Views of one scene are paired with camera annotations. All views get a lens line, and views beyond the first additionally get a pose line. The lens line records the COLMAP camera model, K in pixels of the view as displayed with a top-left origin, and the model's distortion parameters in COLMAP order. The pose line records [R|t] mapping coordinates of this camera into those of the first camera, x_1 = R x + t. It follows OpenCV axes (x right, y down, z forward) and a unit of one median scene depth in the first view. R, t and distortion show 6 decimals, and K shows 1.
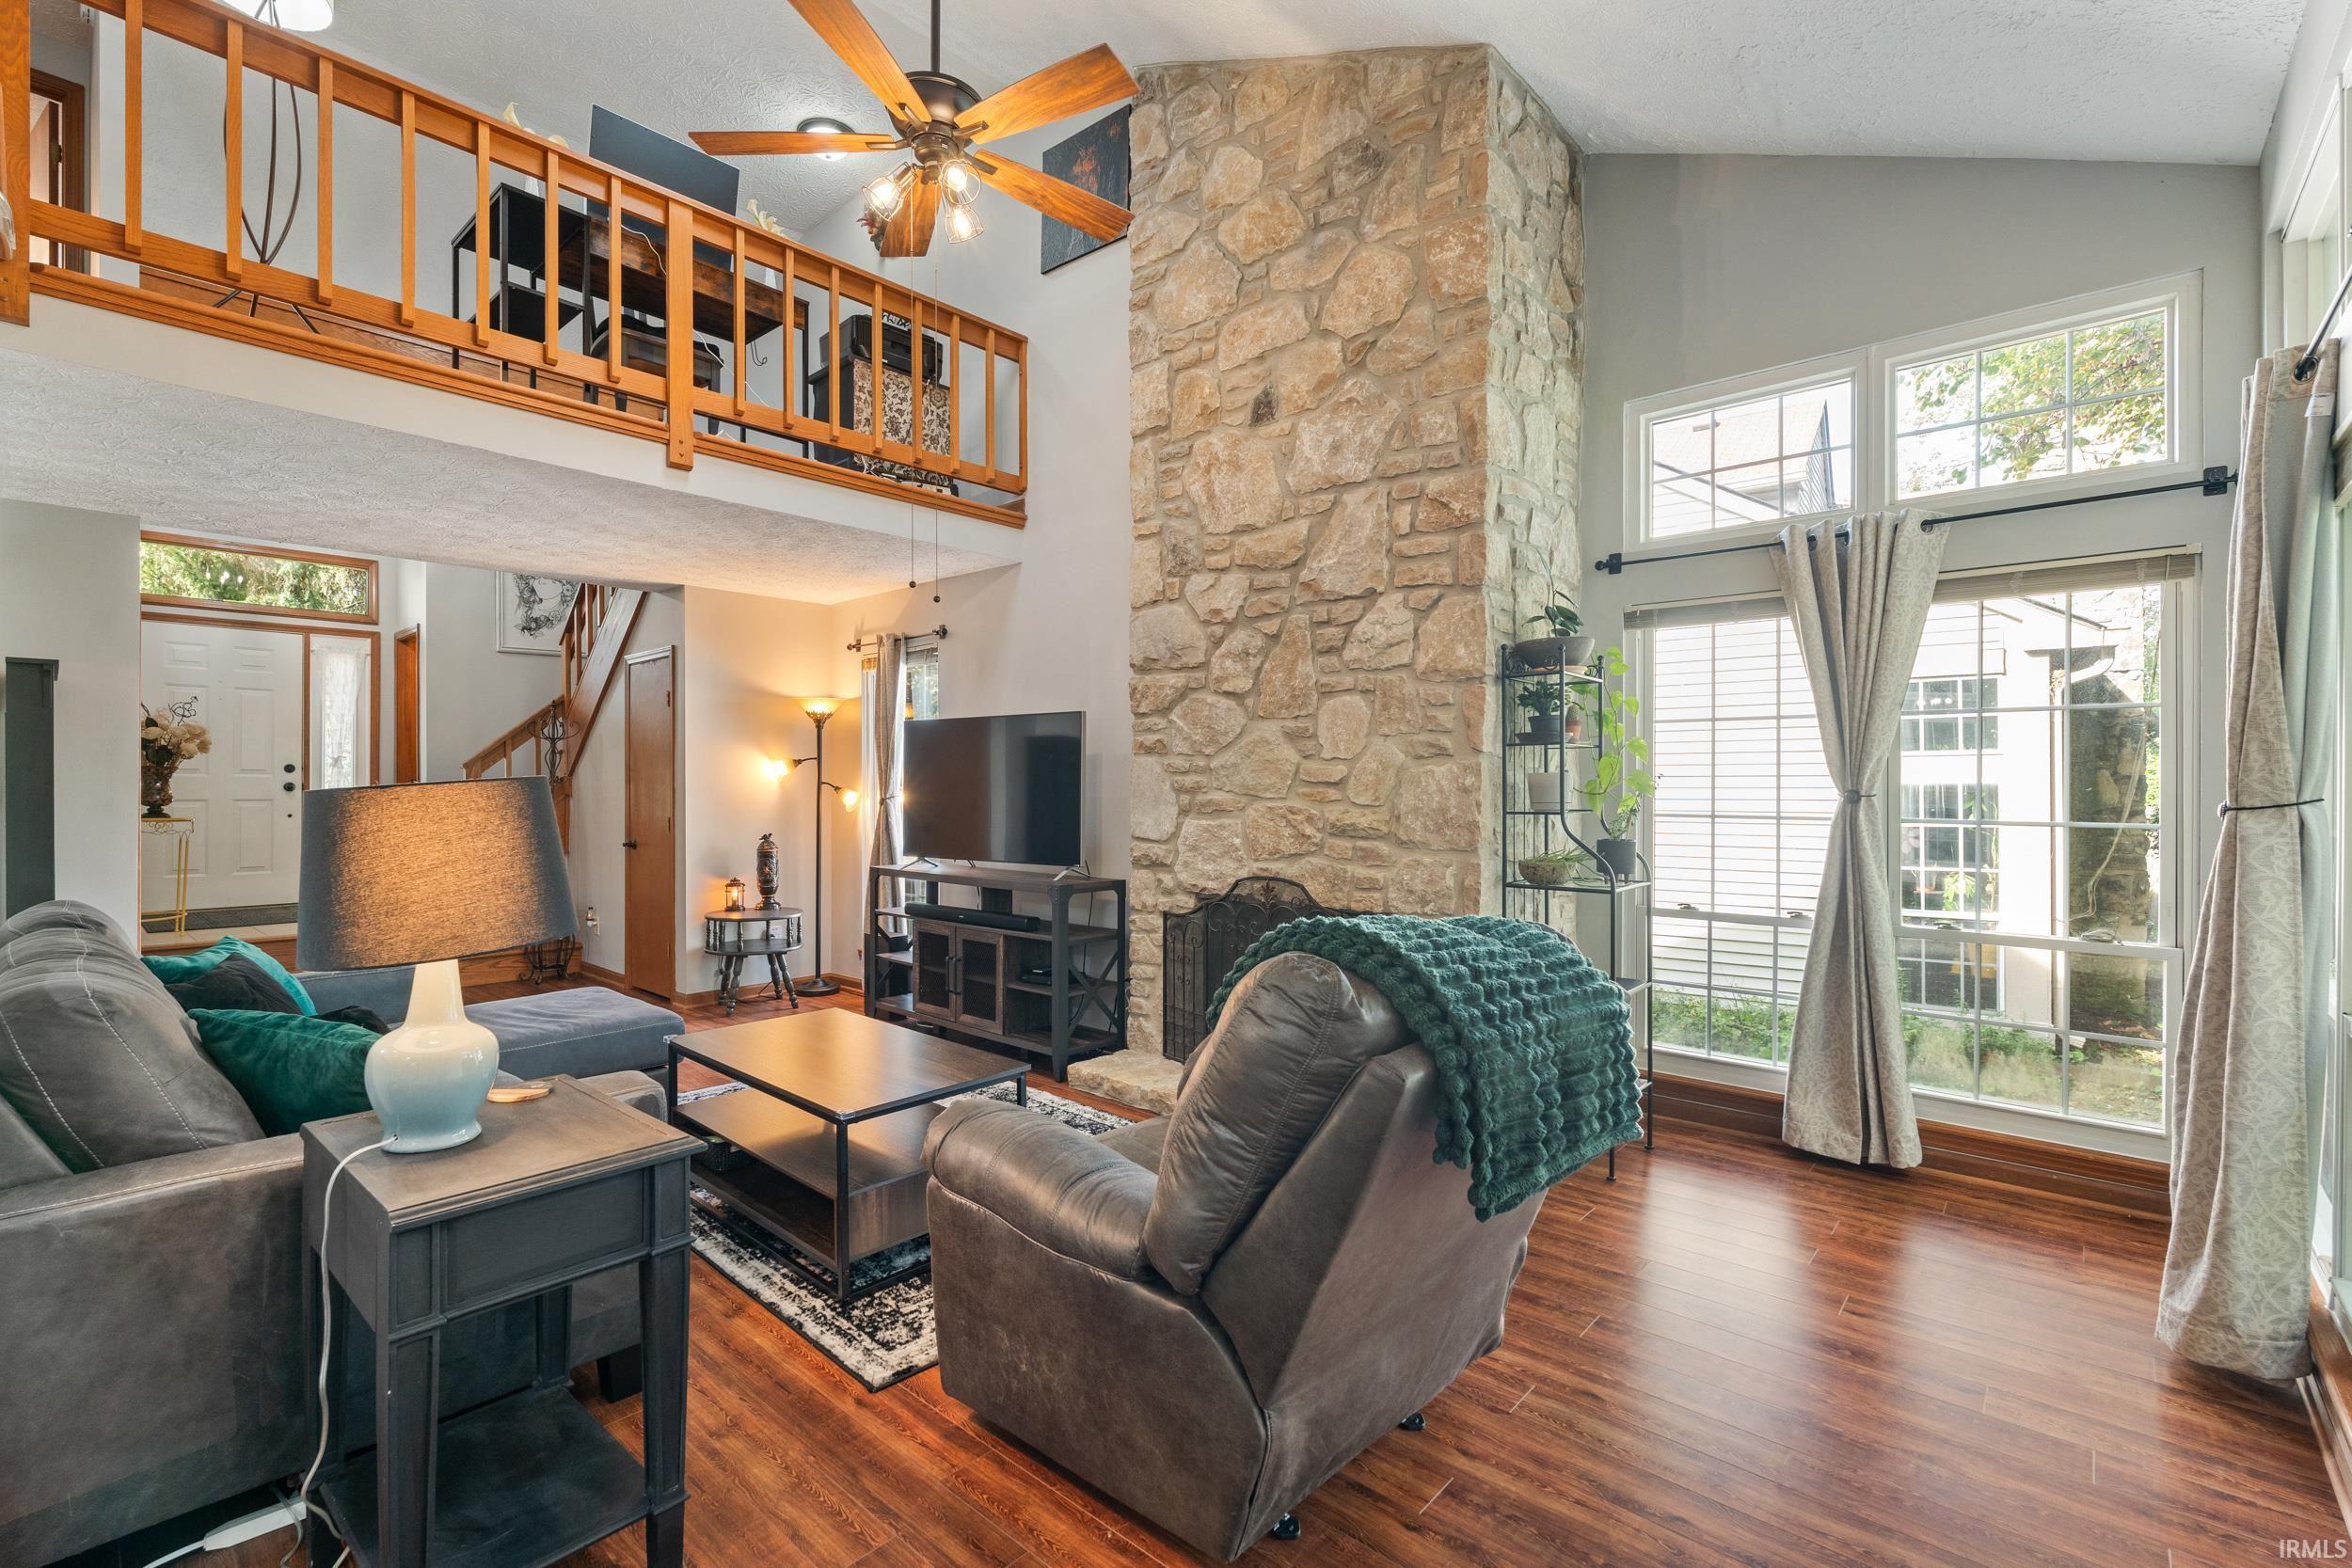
lens RADIAL K [[1030.1, 0, 1173.6], [0, 1030.1, 782.2], [0, 0, 1]] dist [-0.004663, -0.000107]
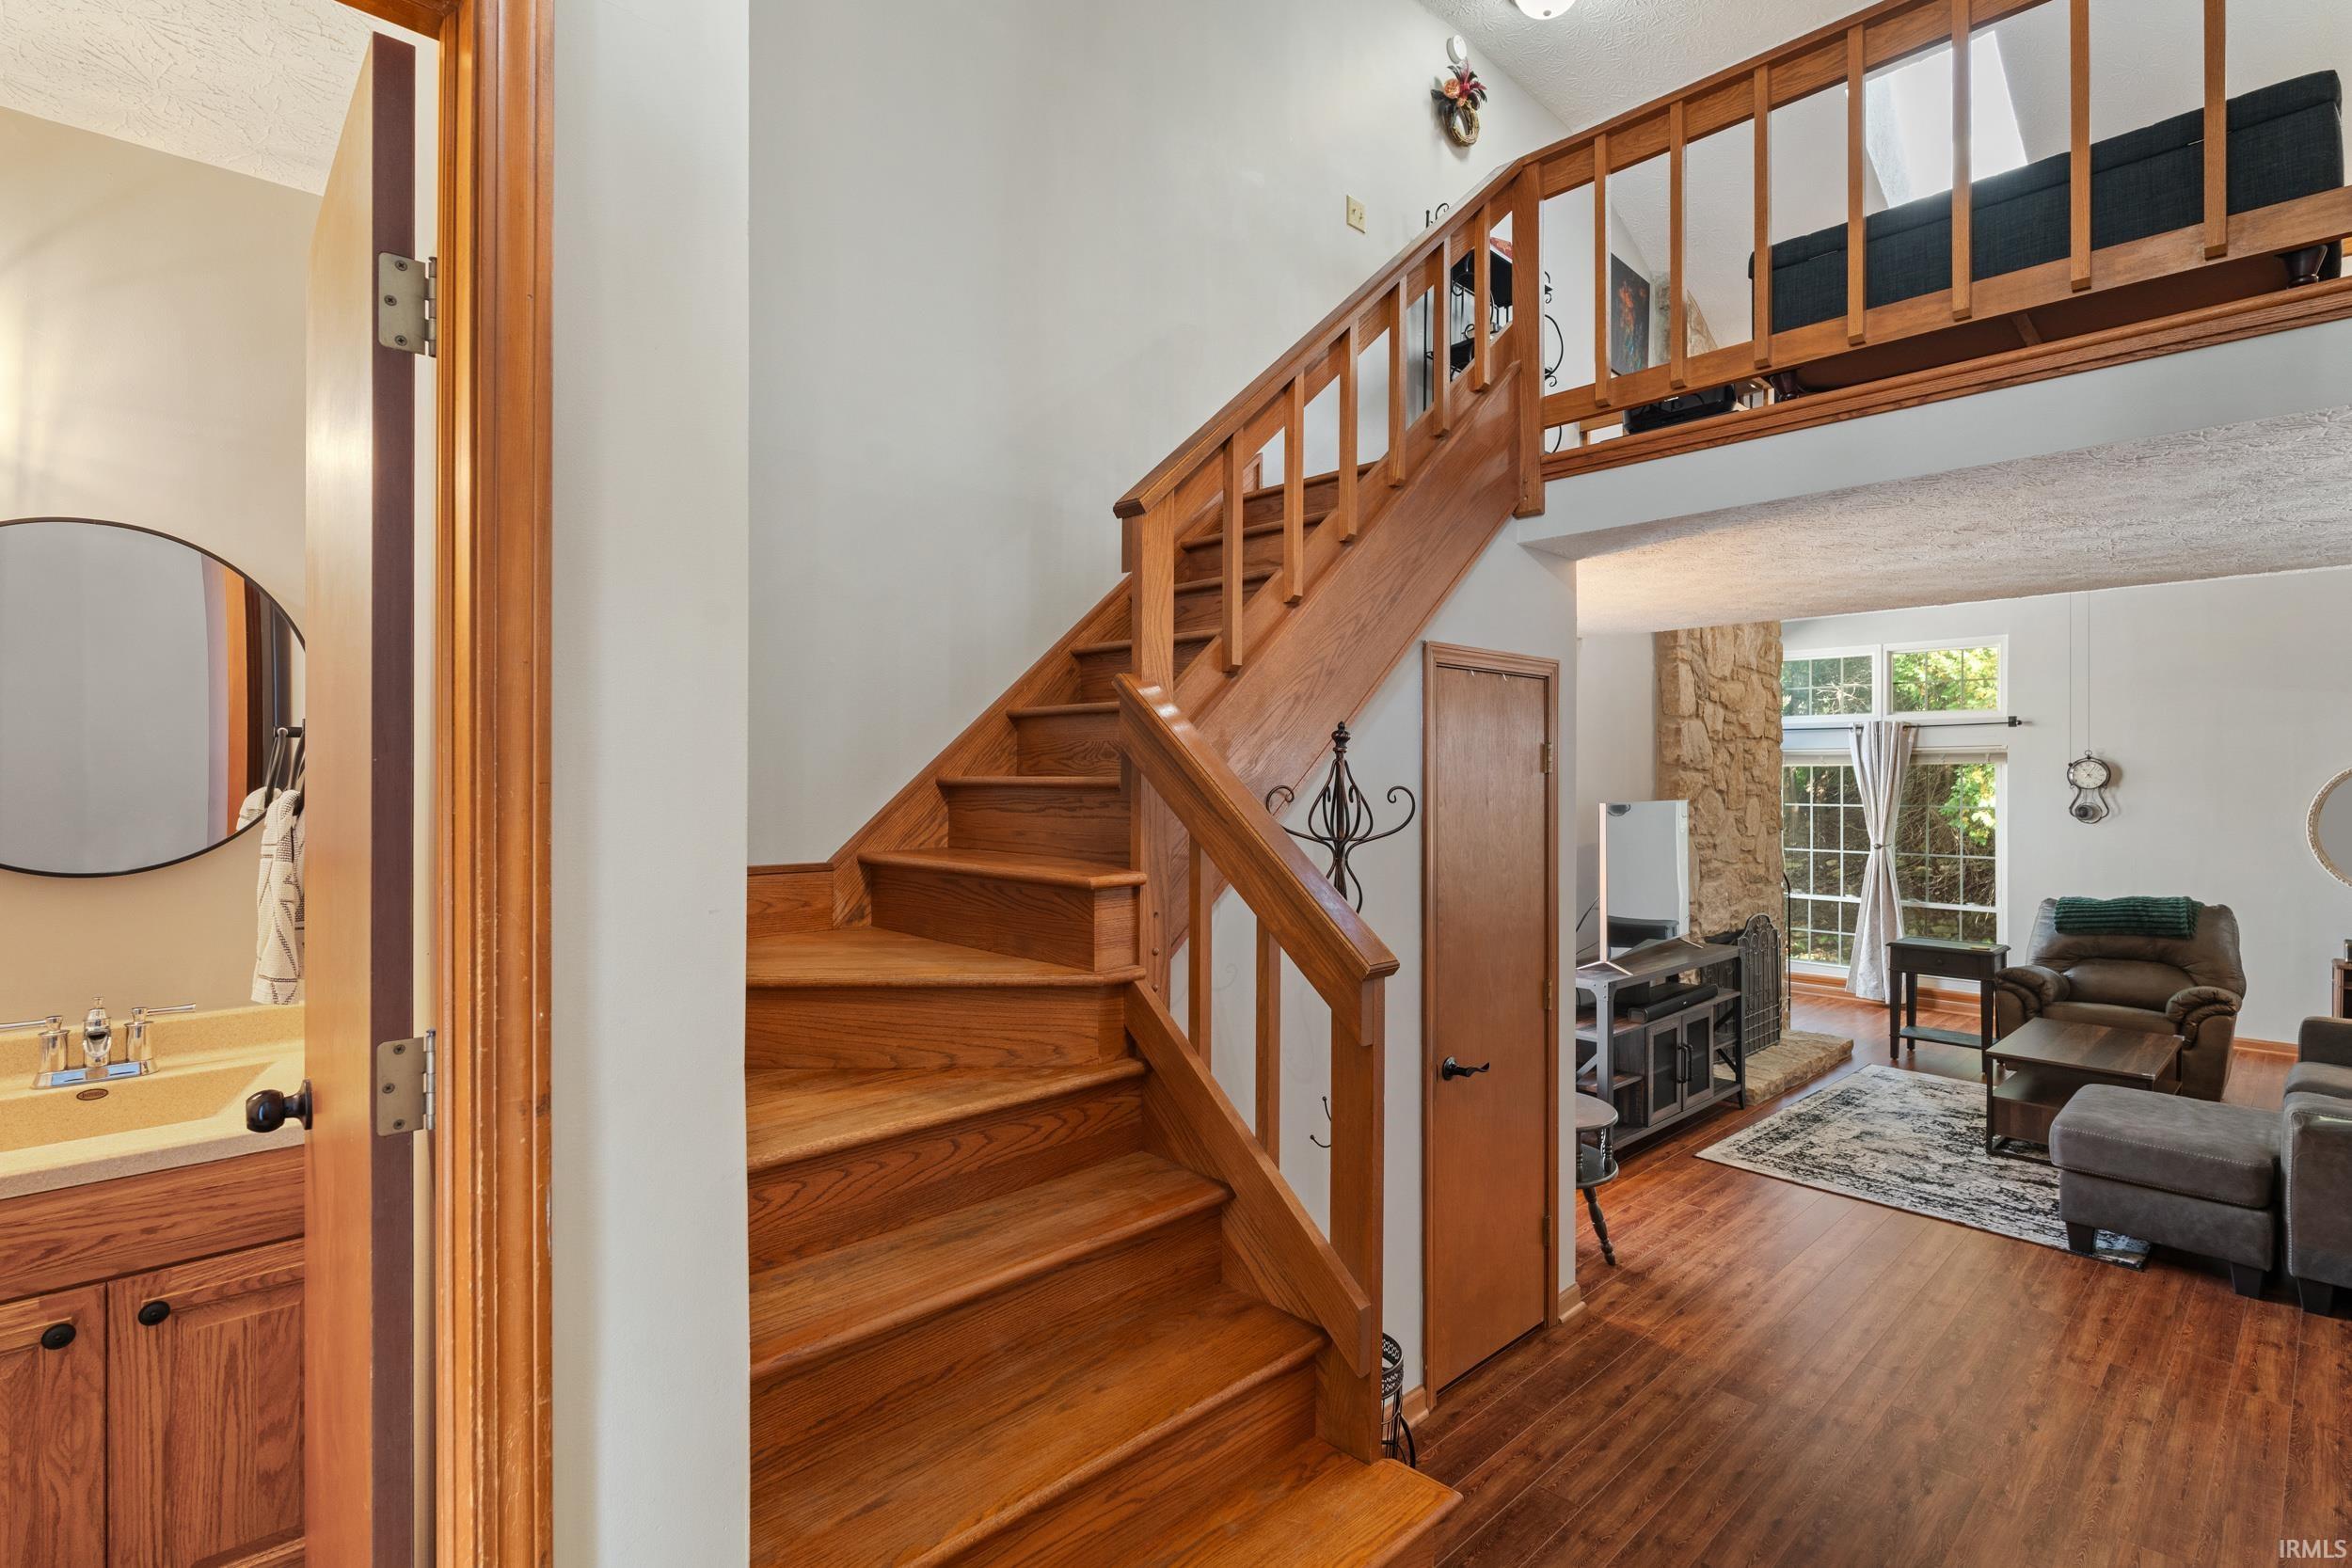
lens RADIAL K [[1120.3, 0, 1177.8], [0, 1120.3, 773.7], [0, 0, 1]] dist [-0.001158, -0.000400]
pose [[0.073031, 0.002868, 0.997326, -1.671014], [-0.005816, 0.999980, -0.002450, -0.110497], [-0.997313, -0.005621, 0.073047, 1.770624]]
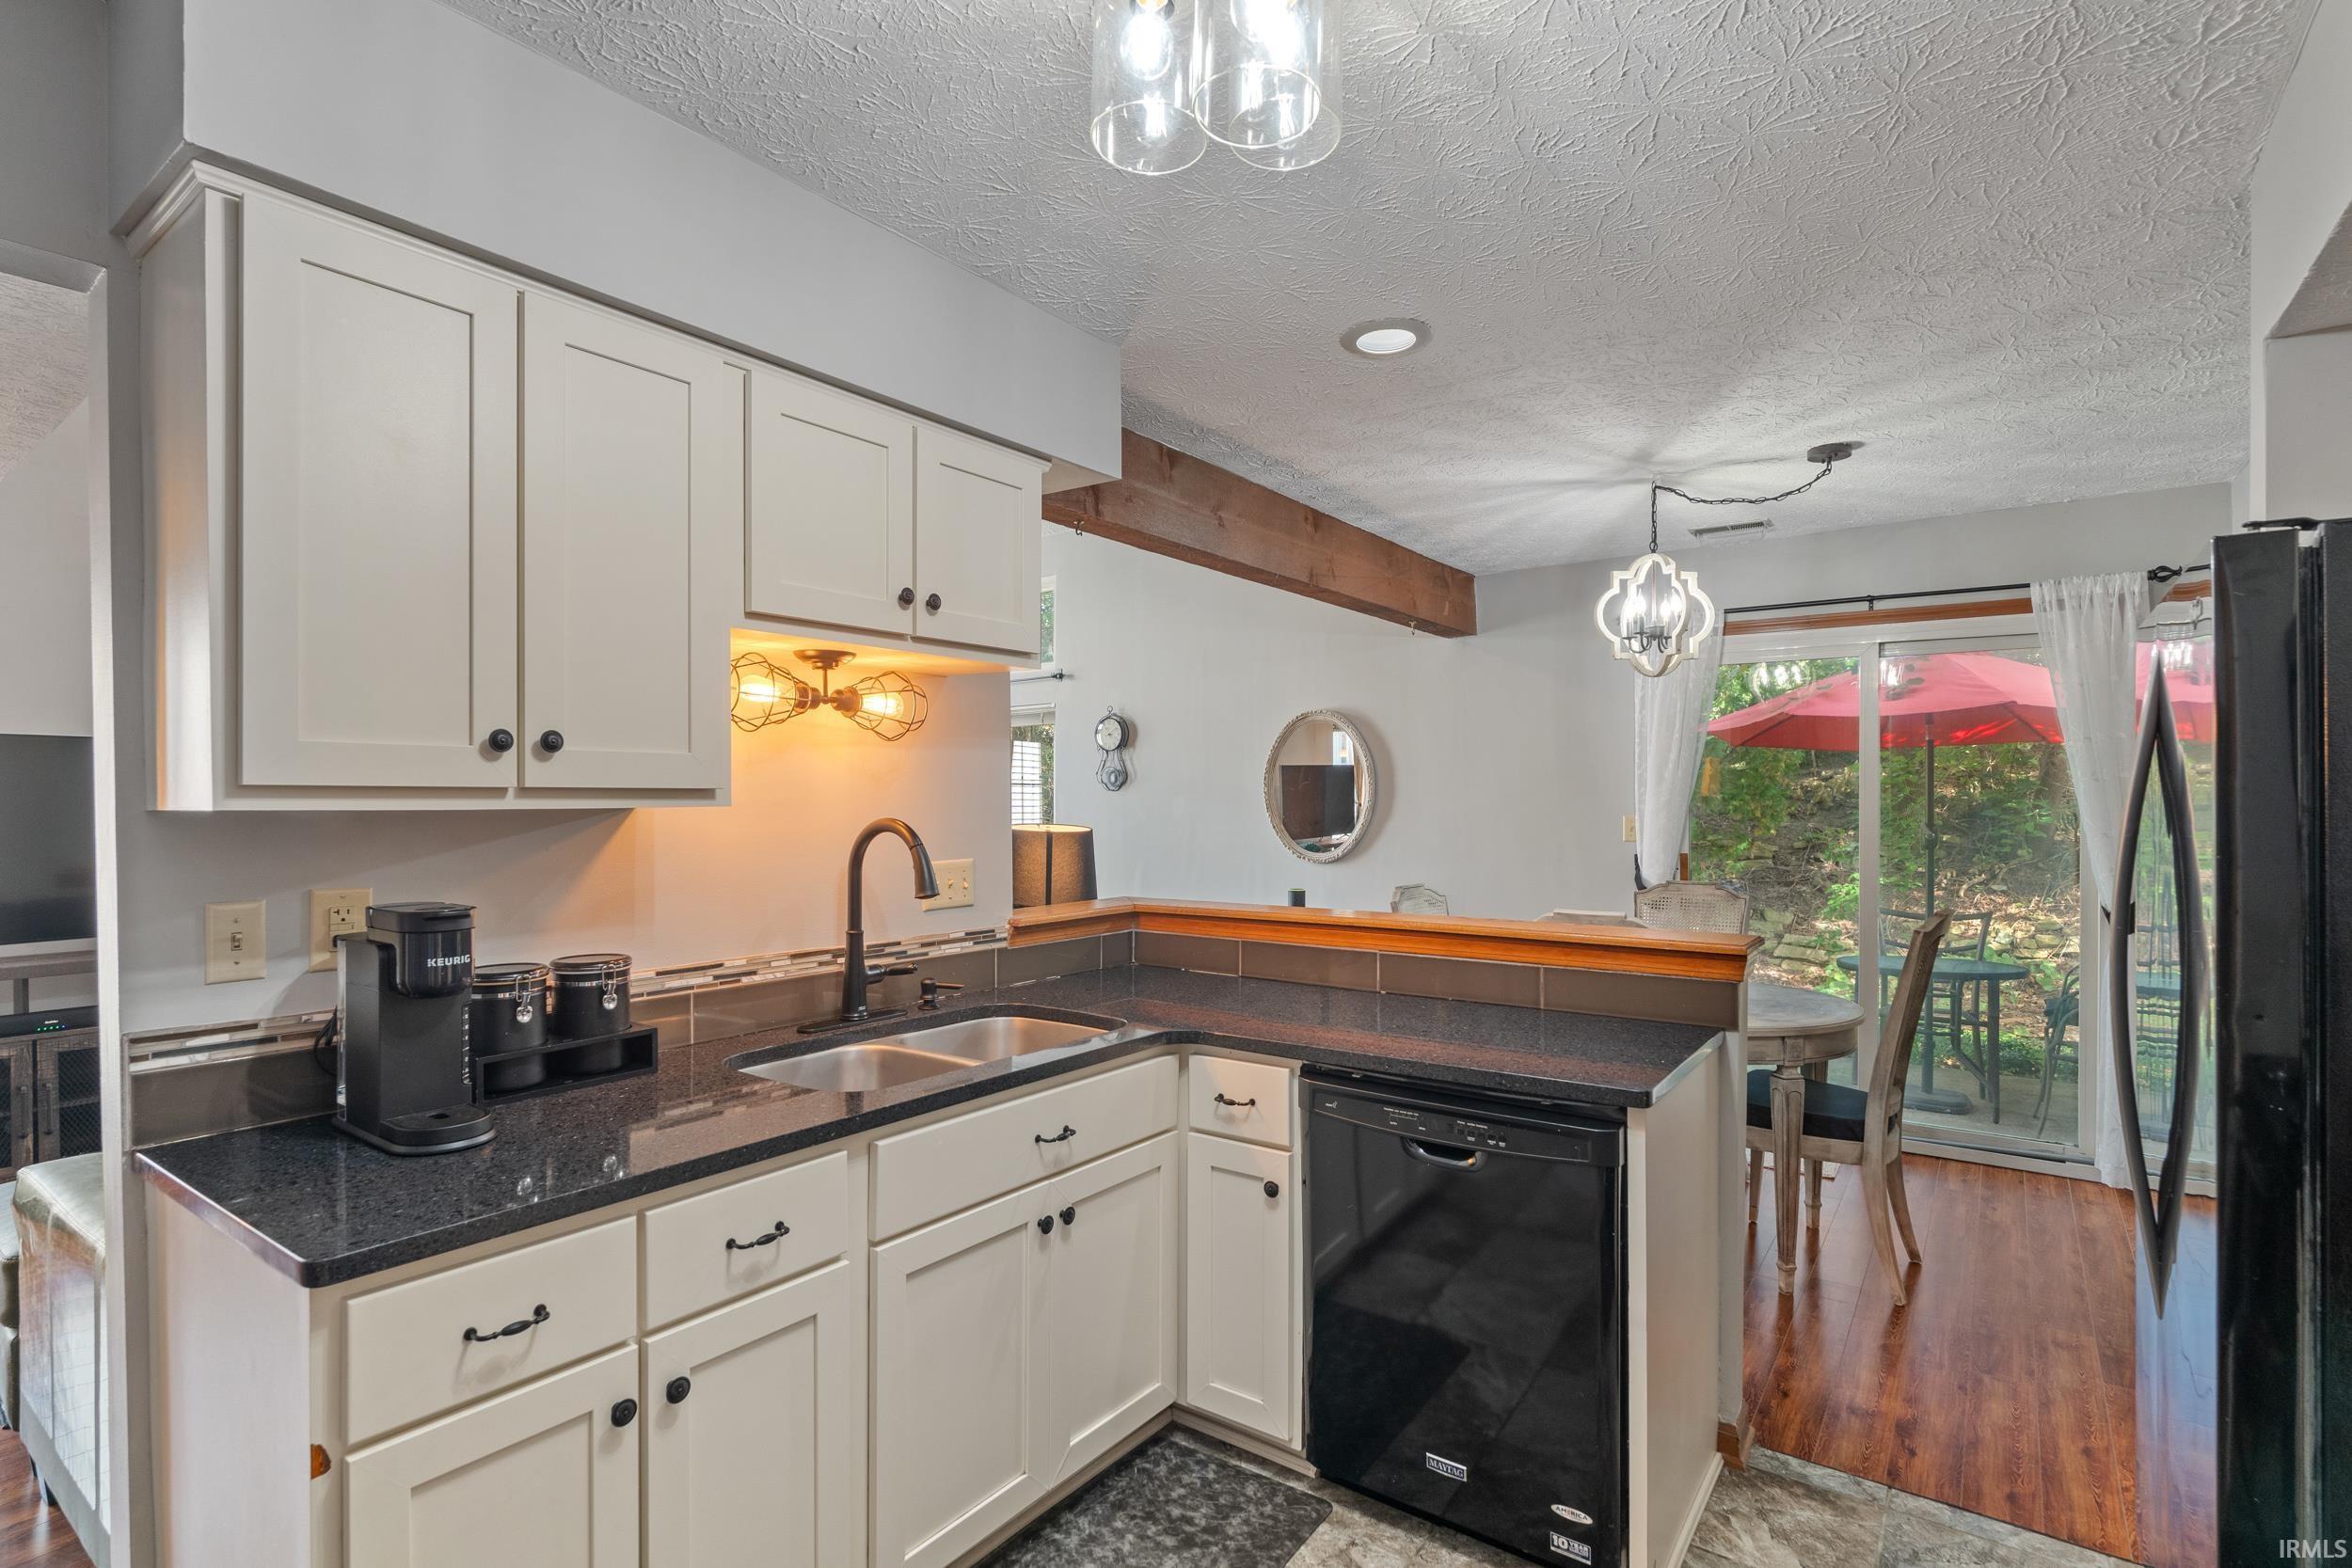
lens RADIAL K [[1133.6, 0, 1173.9], [0, 1133.6, 804.7], [0, 0, 1]] dist [0.000107, 0.000061]
pose [[-0.096462, -0.004103, 0.995328, -1.295045], [-0.002706, 0.999989, 0.003860, -0.023804], [-0.995333, -0.002321, -0.096472, 0.388588]]
